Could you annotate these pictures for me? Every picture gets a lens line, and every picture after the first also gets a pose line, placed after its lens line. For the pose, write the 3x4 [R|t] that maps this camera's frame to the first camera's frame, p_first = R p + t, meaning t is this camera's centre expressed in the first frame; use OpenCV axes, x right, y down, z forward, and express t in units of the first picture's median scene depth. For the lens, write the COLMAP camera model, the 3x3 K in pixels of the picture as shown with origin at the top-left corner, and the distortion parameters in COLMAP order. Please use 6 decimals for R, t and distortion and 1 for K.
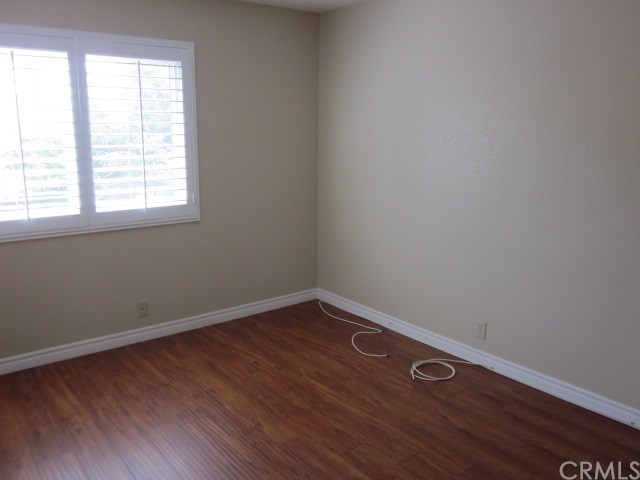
lens RADIAL K [[547.2, 0, 319.0], [0, 547.2, 236.3], [0, 0, 1]] dist [0.089687, -0.004204]
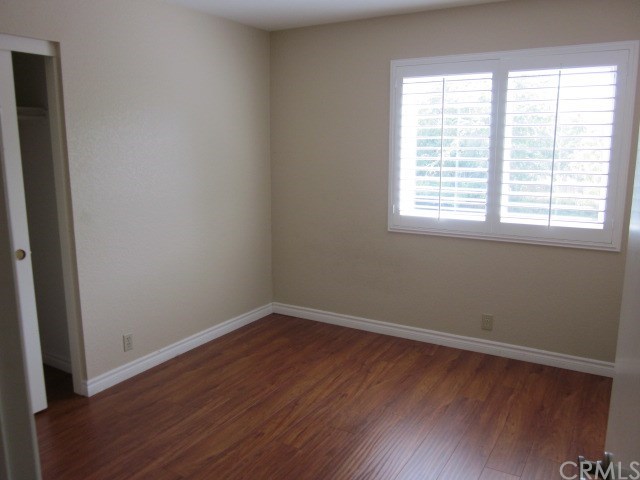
lens RADIAL K [[547.2, 0, 323.0], [0, 547.2, 241.6], [0, 0, 1]] dist [-0.009643, -0.013513]
pose [[0.400224, 0.172865, -0.899966, 0.401500], [-0.179522, 0.977810, 0.107982, -0.060053], [0.898661, 0.118347, 0.422376, 0.283092]]
